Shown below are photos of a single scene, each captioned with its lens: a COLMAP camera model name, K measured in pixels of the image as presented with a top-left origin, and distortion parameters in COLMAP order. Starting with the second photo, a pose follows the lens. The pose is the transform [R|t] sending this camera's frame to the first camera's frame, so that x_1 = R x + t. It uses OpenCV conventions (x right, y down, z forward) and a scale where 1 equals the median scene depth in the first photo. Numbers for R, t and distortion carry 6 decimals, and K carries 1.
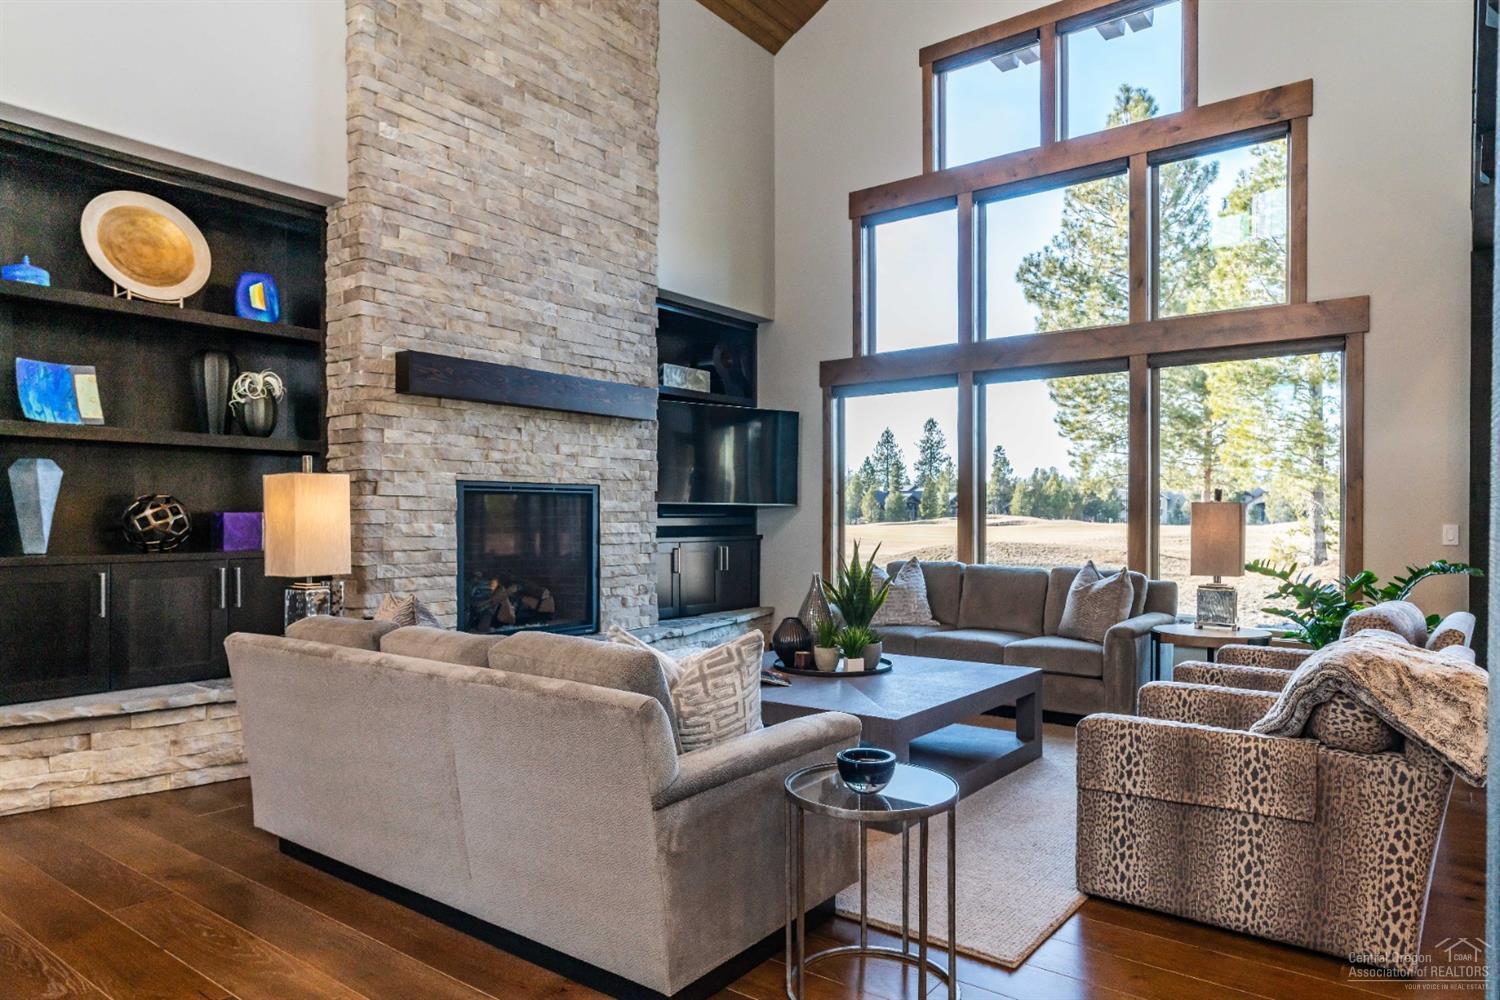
lens RADIAL K [[948.9, 0, 756.6], [0, 948.9, 515.9], [0, 0, 1]] dist [0.005005, 0.000375]
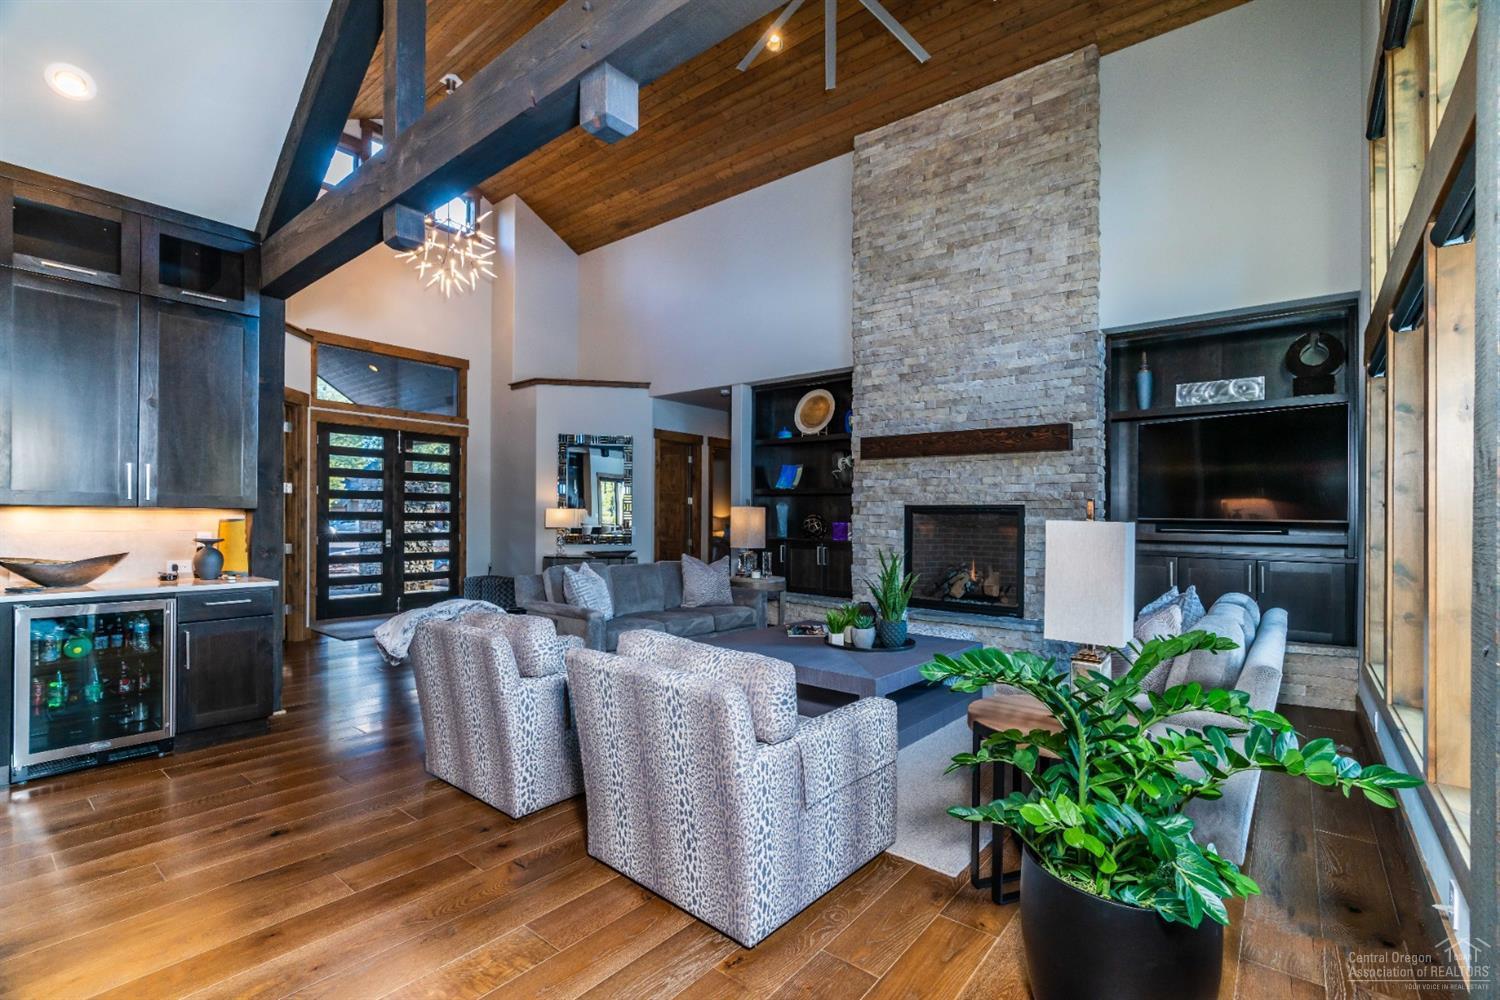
lens RADIAL K [[677.6, 0, 750.7], [0, 677.6, 507.7], [0, 0, 1]] dist [0.000004, 0.002290]
pose [[-0.040766, -0.015187, -0.999053, 0.878952], [-0.013075, 0.999807, -0.014665, -0.011051], [0.999083, 0.012464, -0.040956, 0.743691]]
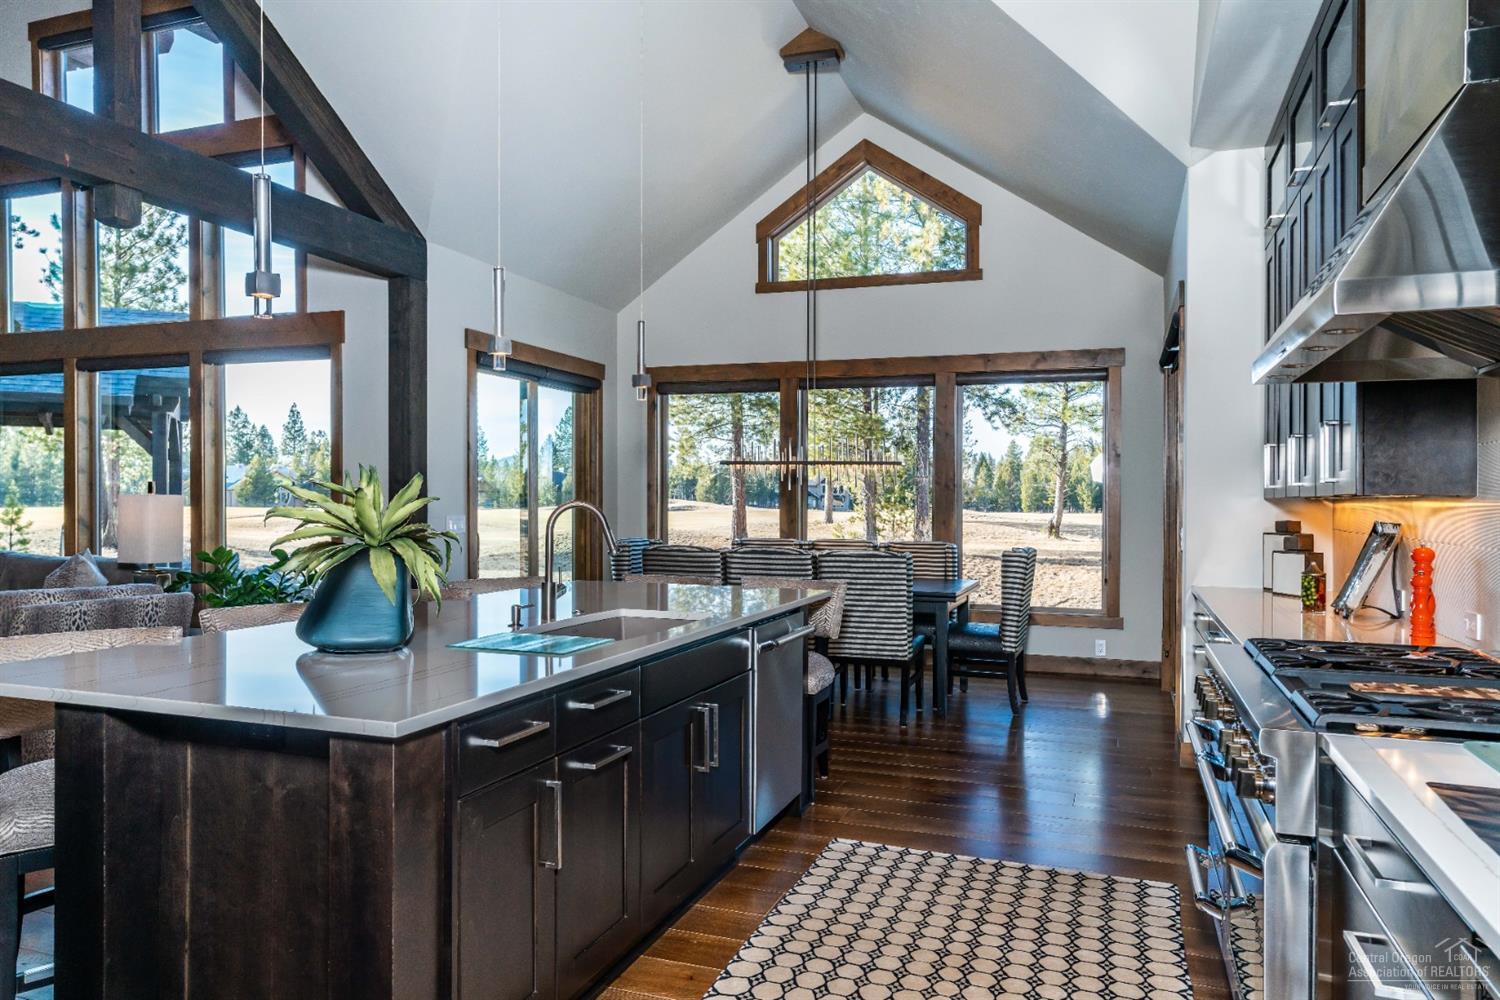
lens RADIAL K [[1010.4, 0, 747.2], [0, 1010.4, 508.0], [0, 0, 1]] dist [0.024413, 0.000090]
pose [[0.956490, 0.002895, 0.291750, 0.738490], [-0.005370, 0.999956, 0.007684, -0.008965], [-0.291715, -0.008916, 0.956464, -0.289288]]
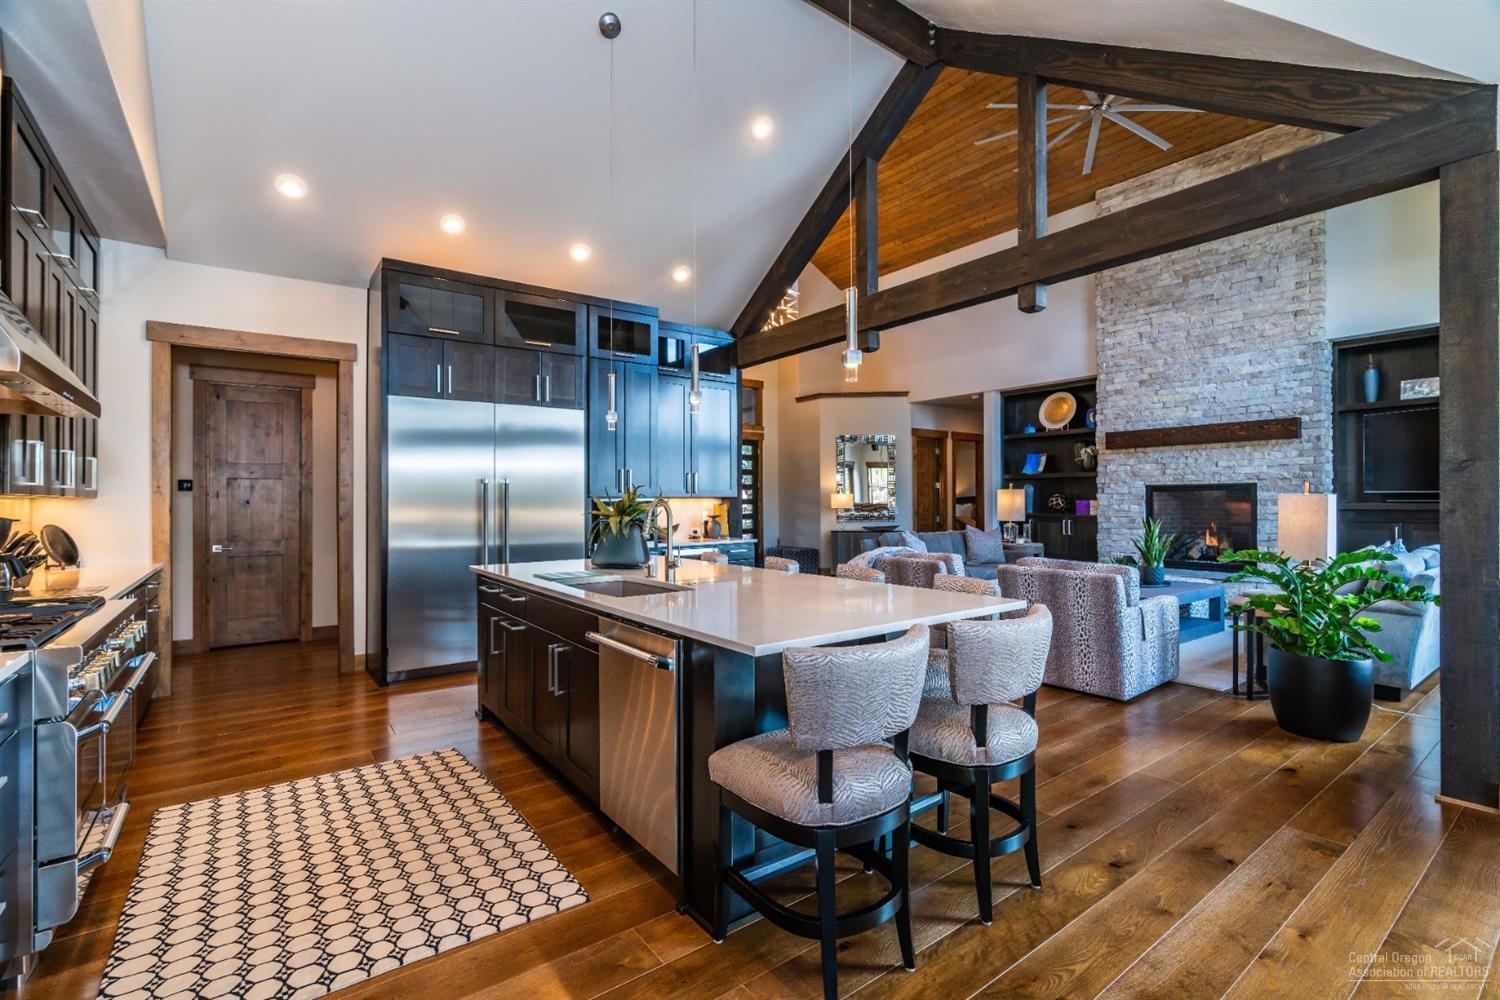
lens RADIAL K [[677.6, 0, 753.2], [0, 677.6, 504.5], [0, 0, 1]] dist [0.000004, 0.002290]
pose [[-0.280728, 0.006704, -0.959764, 1.347492], [0.004480, 0.999974, 0.005674, -0.006792], [0.959777, -0.002707, -0.280750, 0.557406]]
